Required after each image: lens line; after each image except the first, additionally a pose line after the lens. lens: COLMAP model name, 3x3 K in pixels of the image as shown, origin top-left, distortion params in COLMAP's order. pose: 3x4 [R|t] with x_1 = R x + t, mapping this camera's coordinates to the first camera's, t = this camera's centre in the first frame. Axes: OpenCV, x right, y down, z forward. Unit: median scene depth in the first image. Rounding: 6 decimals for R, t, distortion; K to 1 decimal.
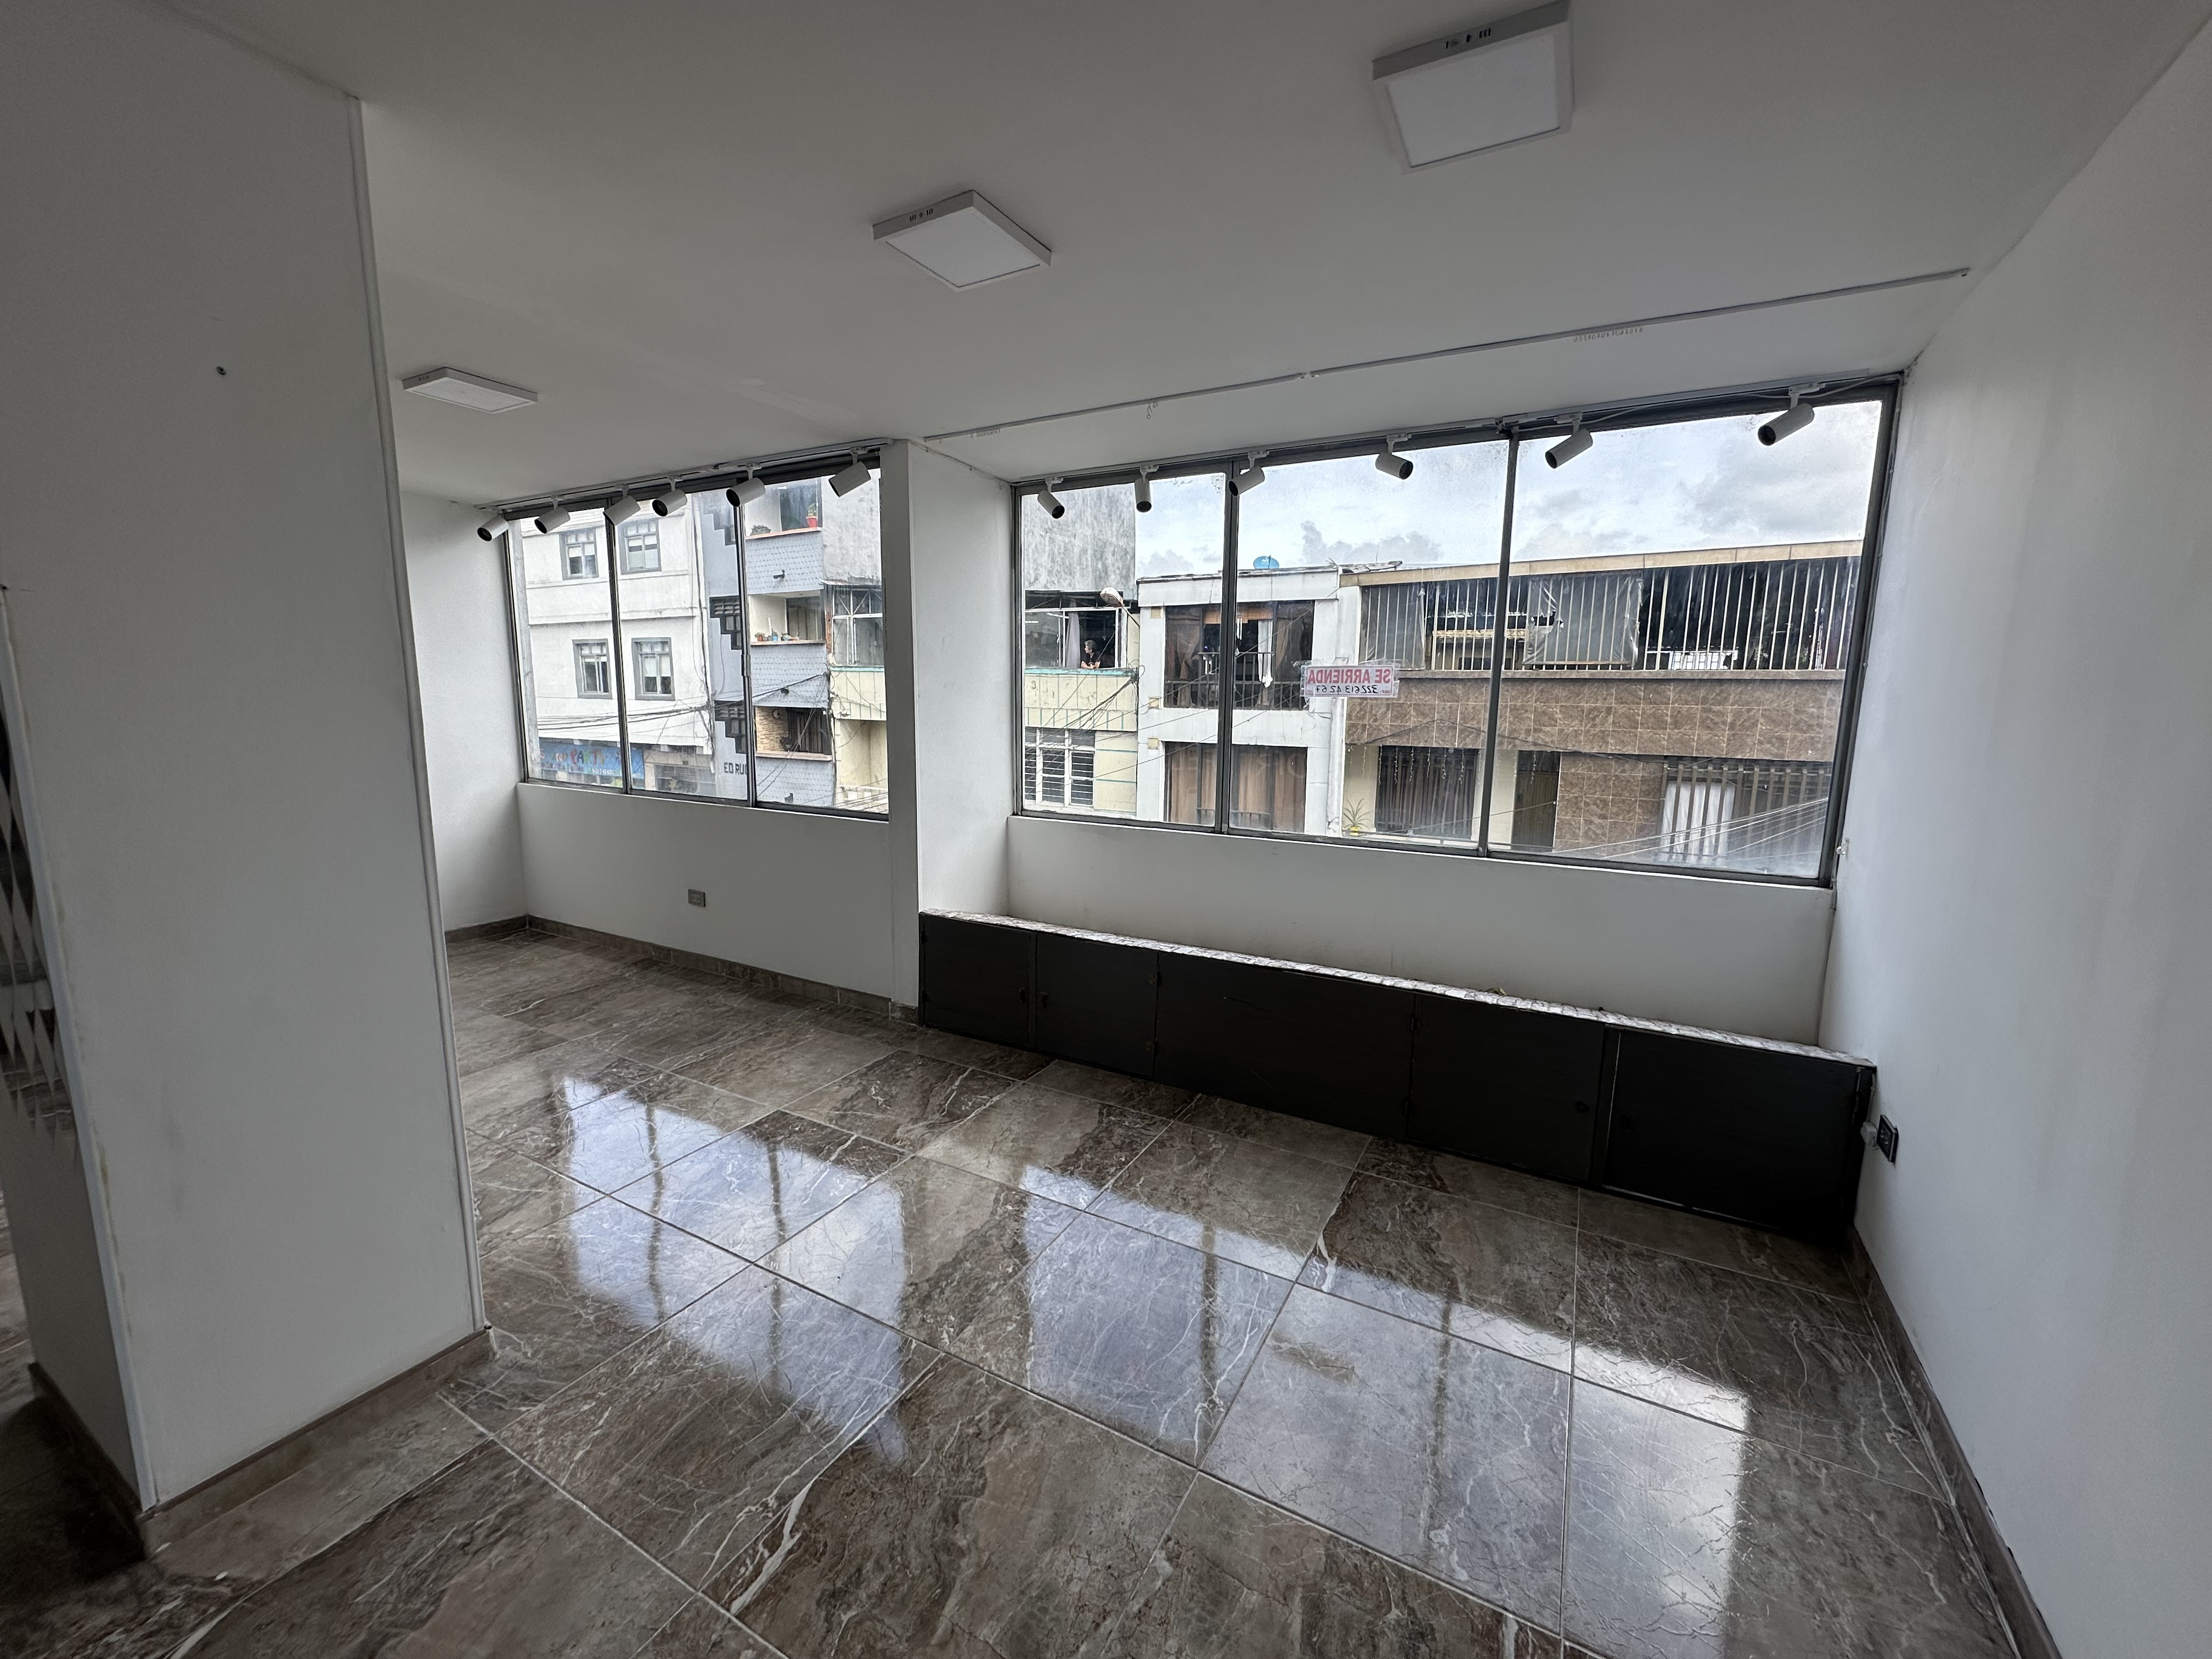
lens RADIAL K [[881.8, 0, 1107.8], [0, 881.8, 827.3], [0, 0, 1]] dist [-0.003249, 0.000725]
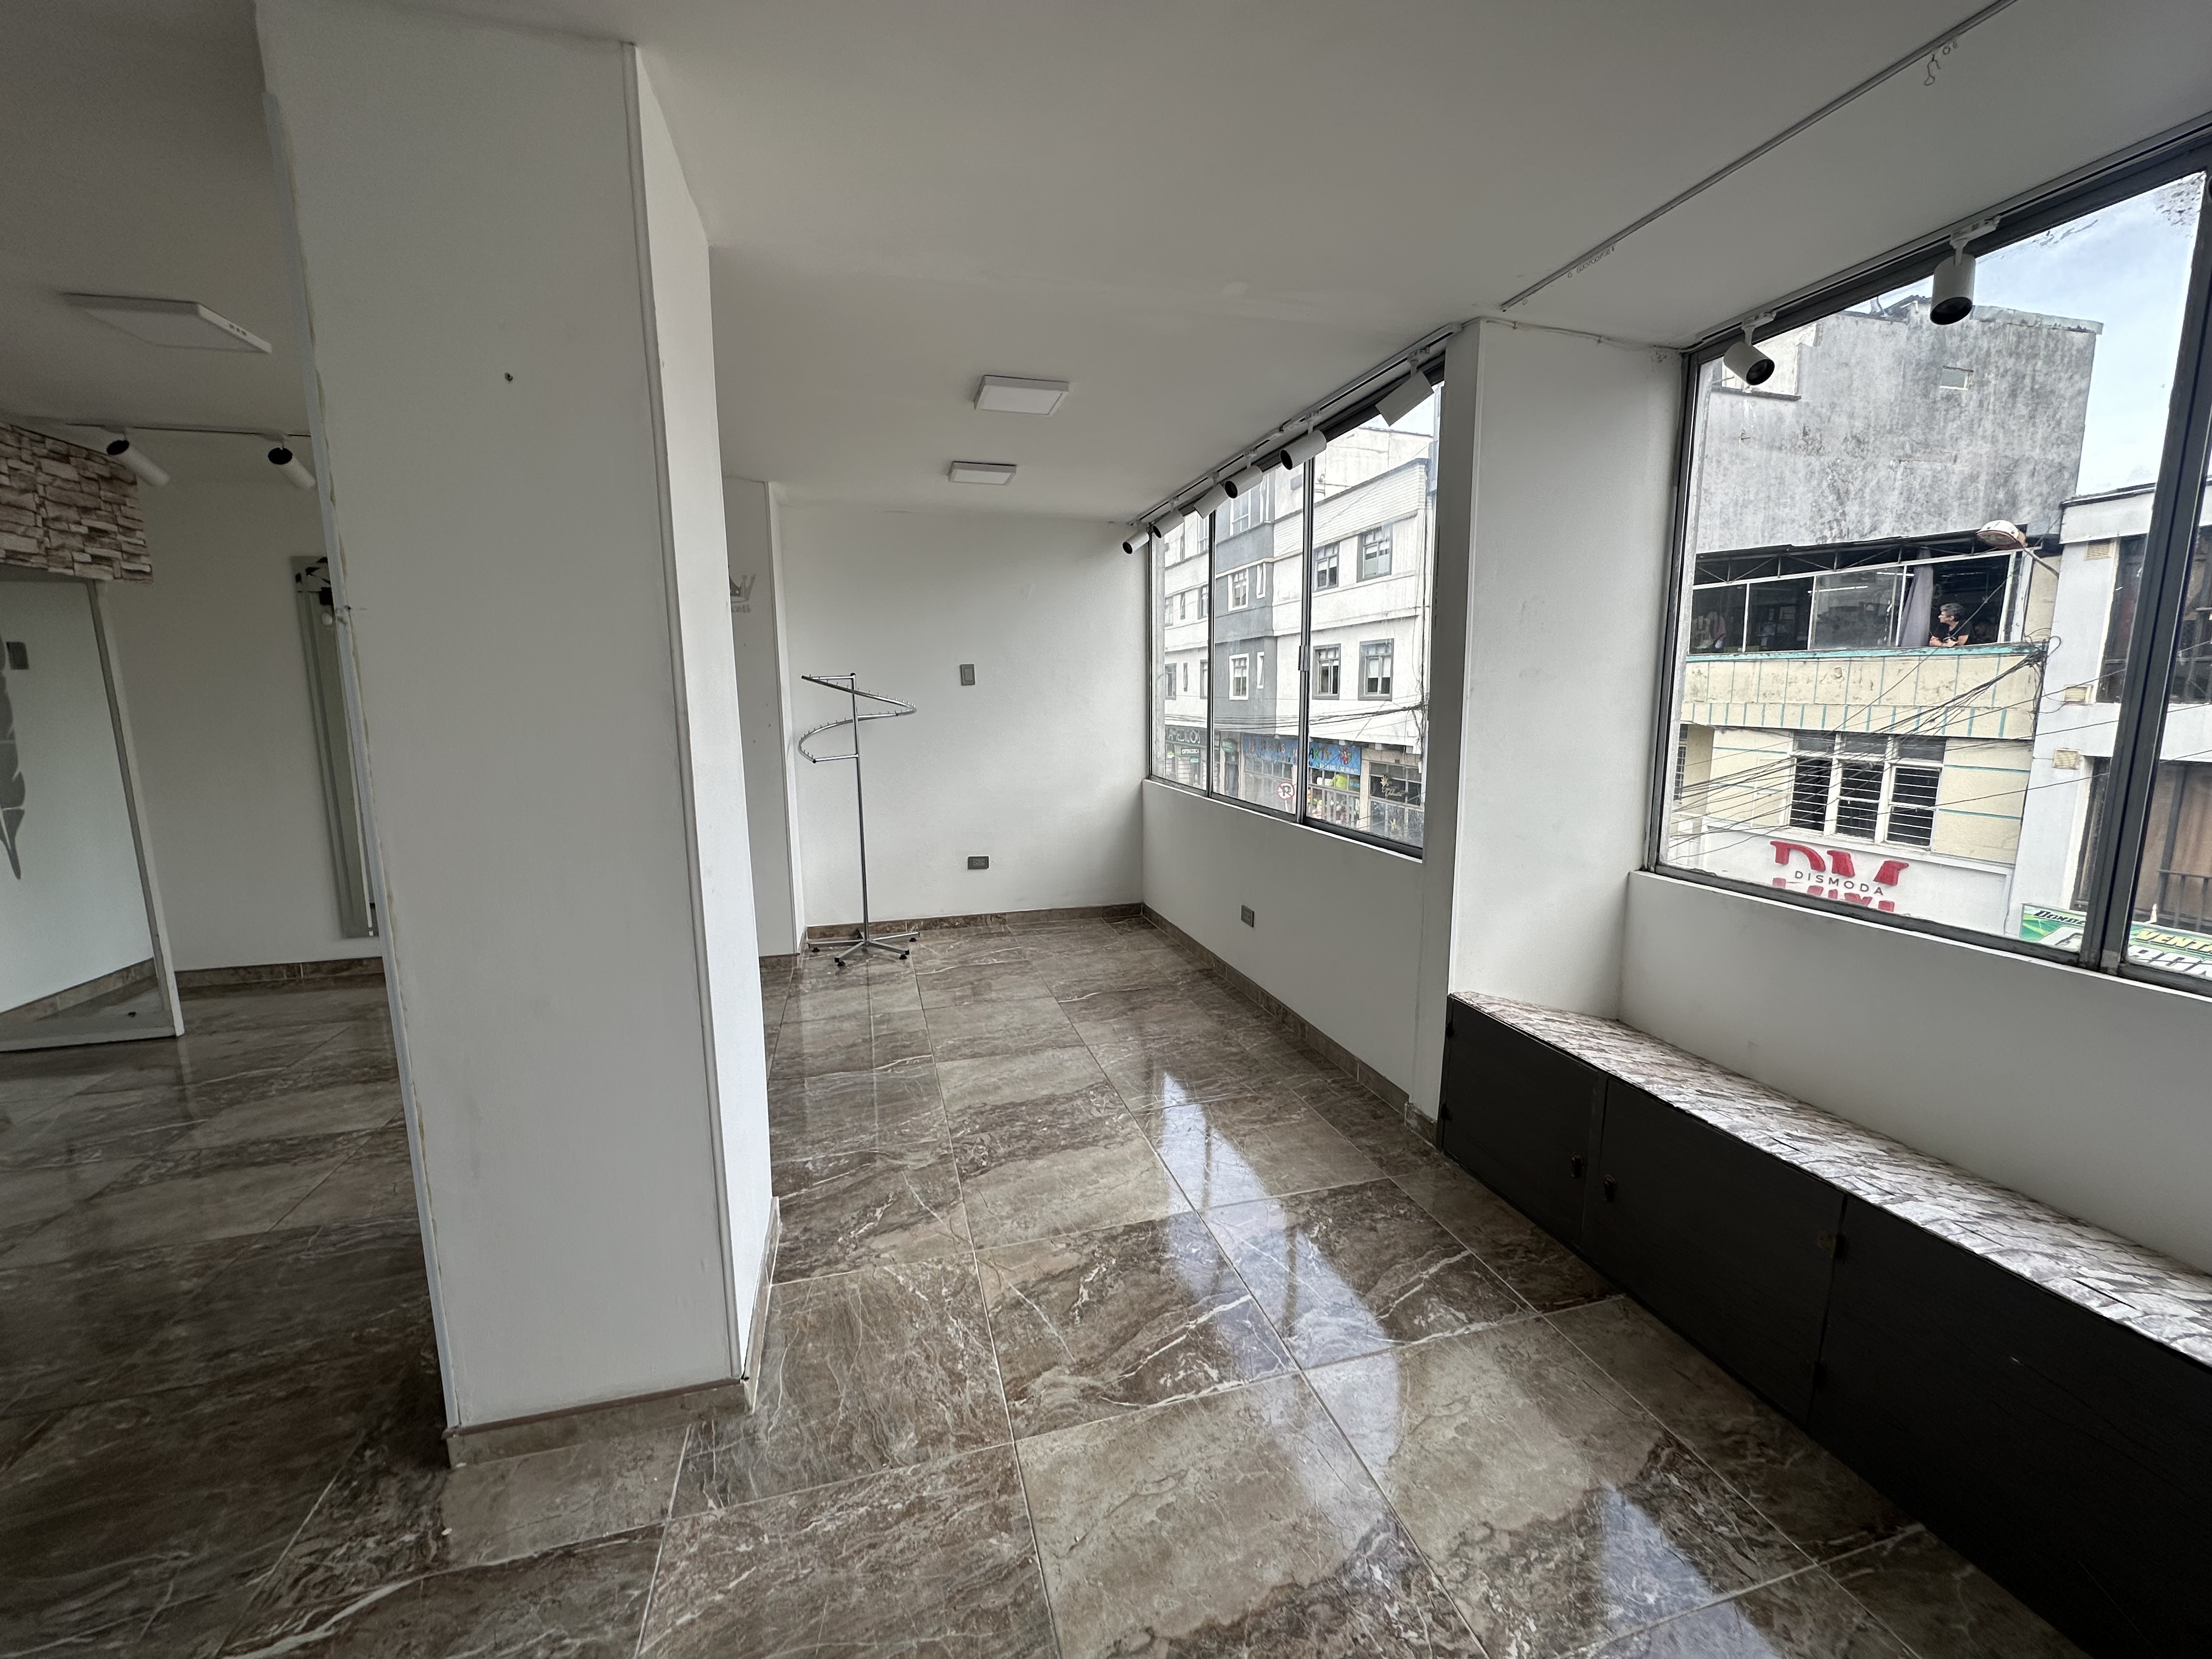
lens RADIAL K [[881.8, 0, 1105.0], [0, 881.8, 827.1], [0, 0, 1]] dist [-0.003249, 0.000725]
pose [[0.699880, 0.089629, -0.708615, 0.073420], [-0.089161, 0.995299, 0.037829, -0.034783], [0.708674, 0.036705, 0.704581, 0.257955]]
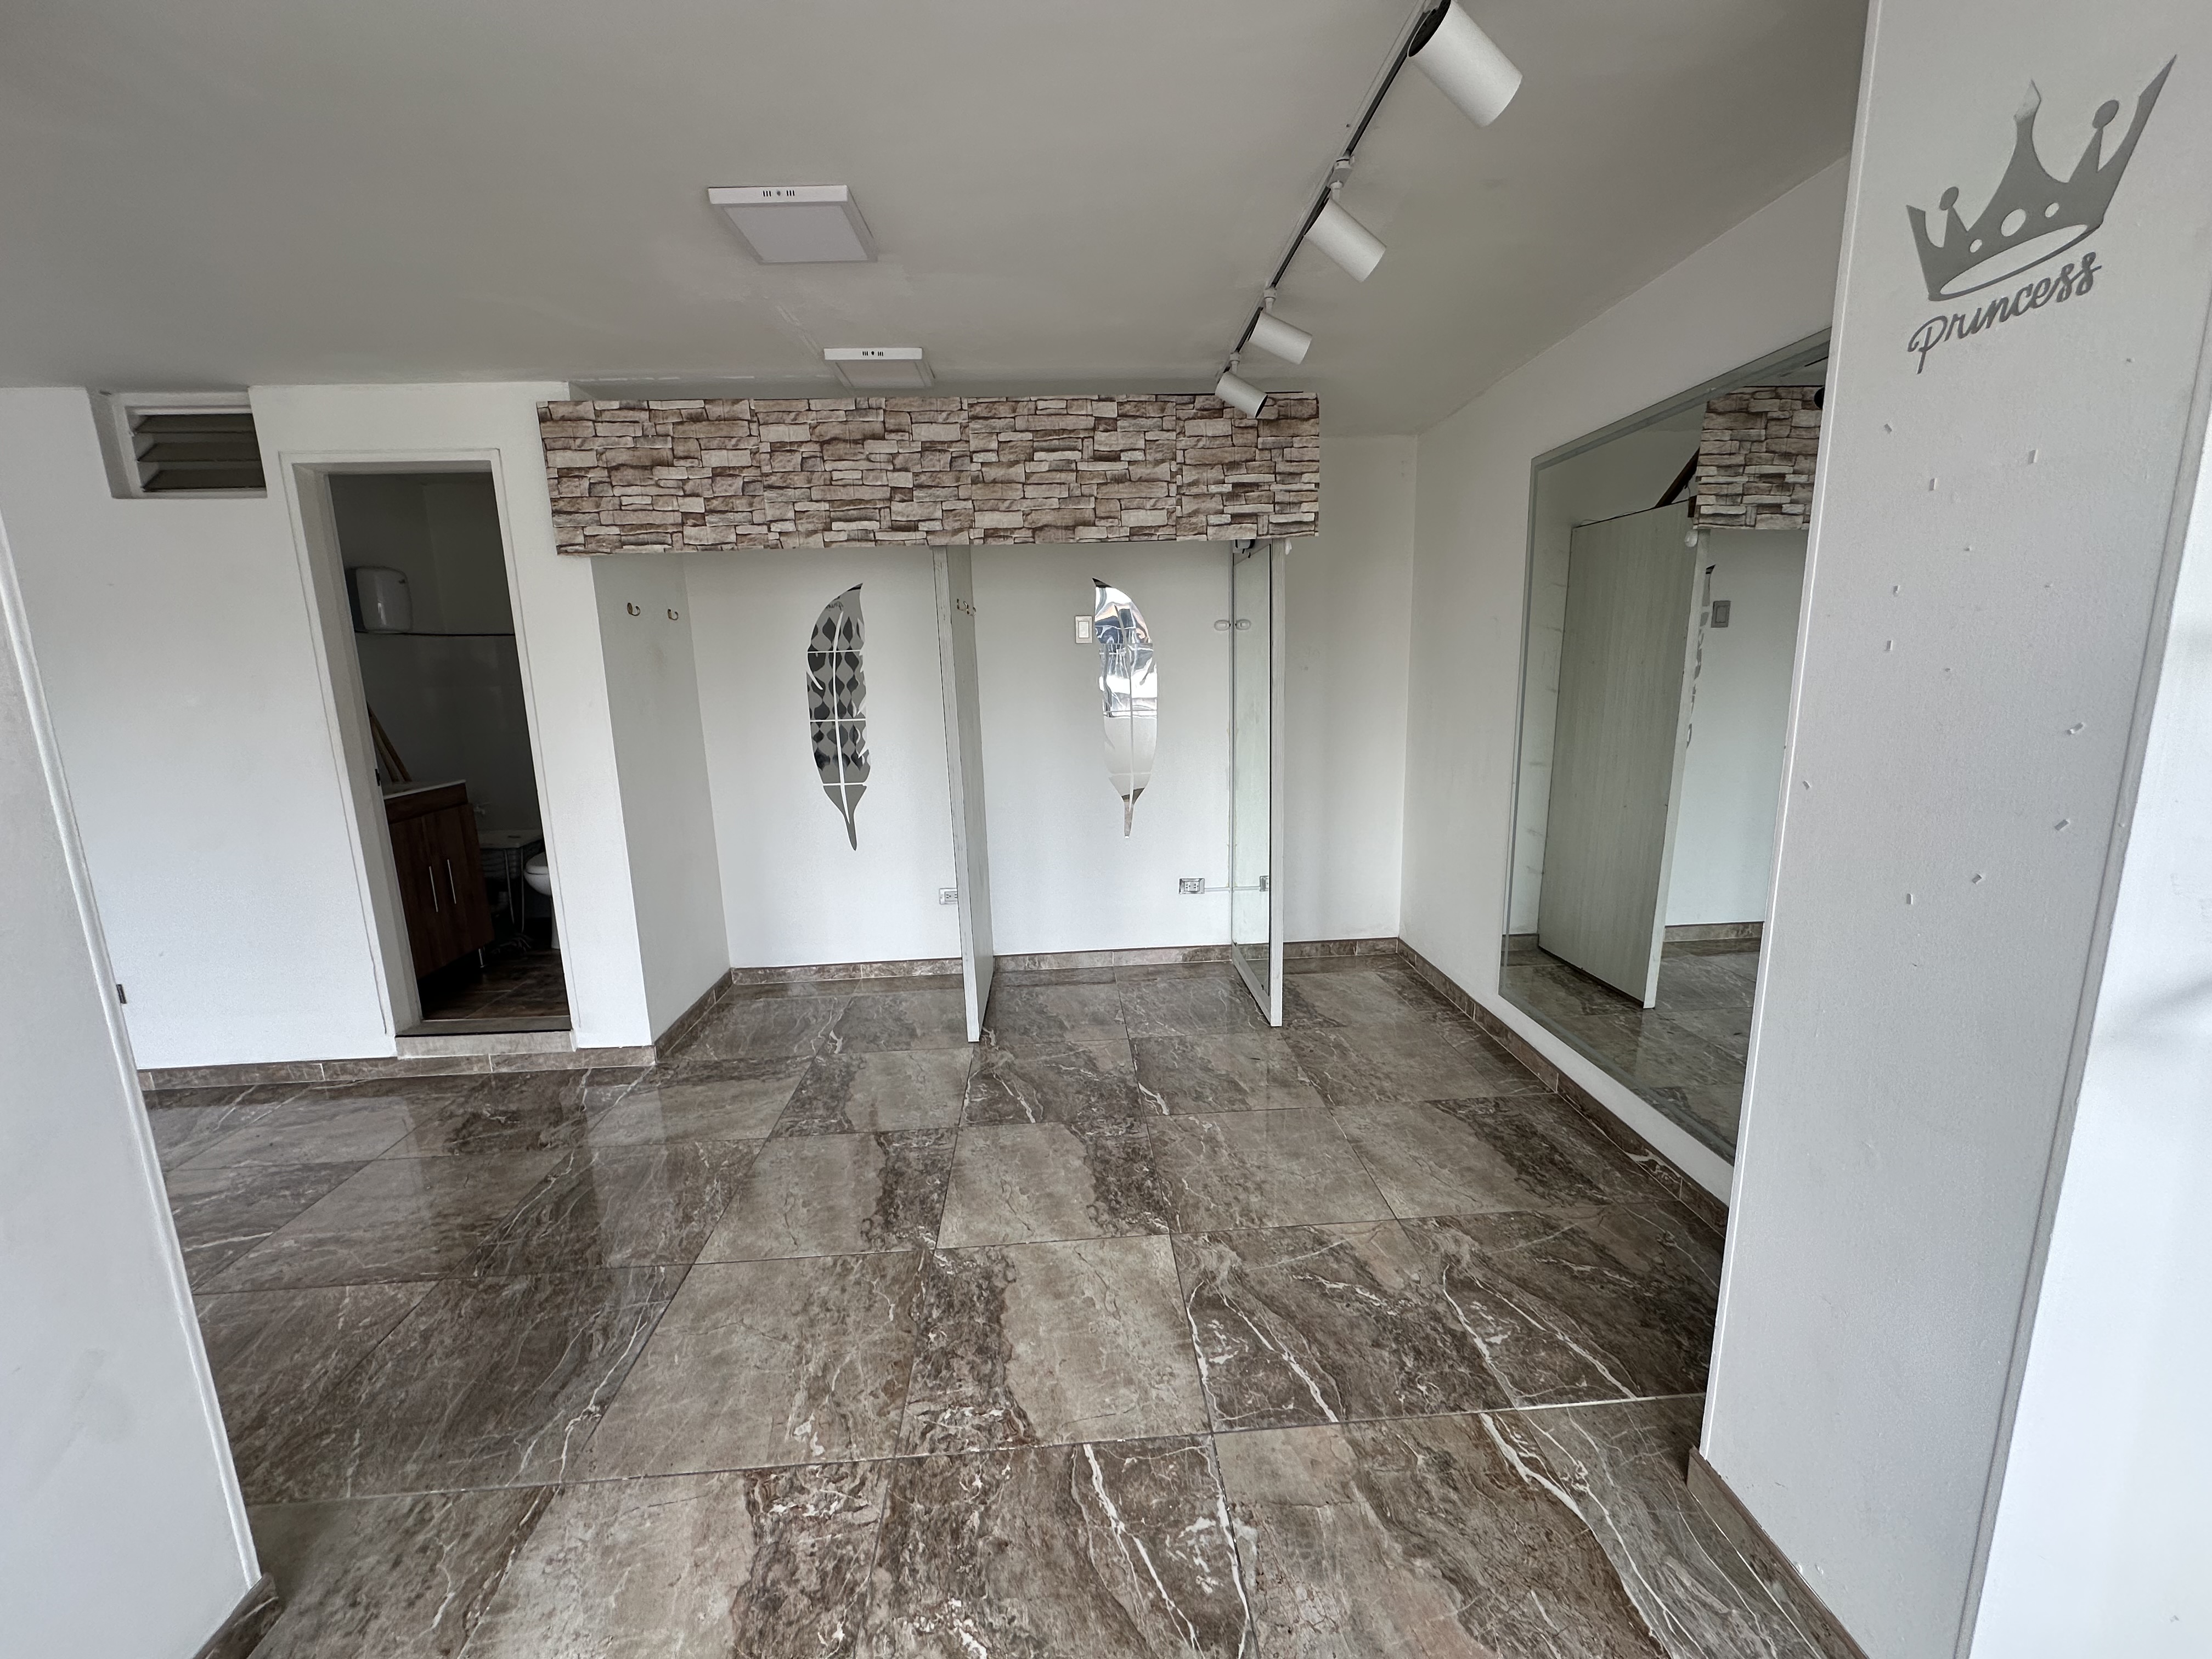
lens RADIAL K [[881.8, 0, 1103.3], [0, 881.8, 827.2], [0, 0, 1]] dist [-0.003249, 0.000725]
pose [[-0.844907, 0.108607, -0.523772, -0.614248], [-0.063753, 0.951746, 0.300191, -0.129037], [0.531100, 0.287026, -0.797213, 0.745326]]
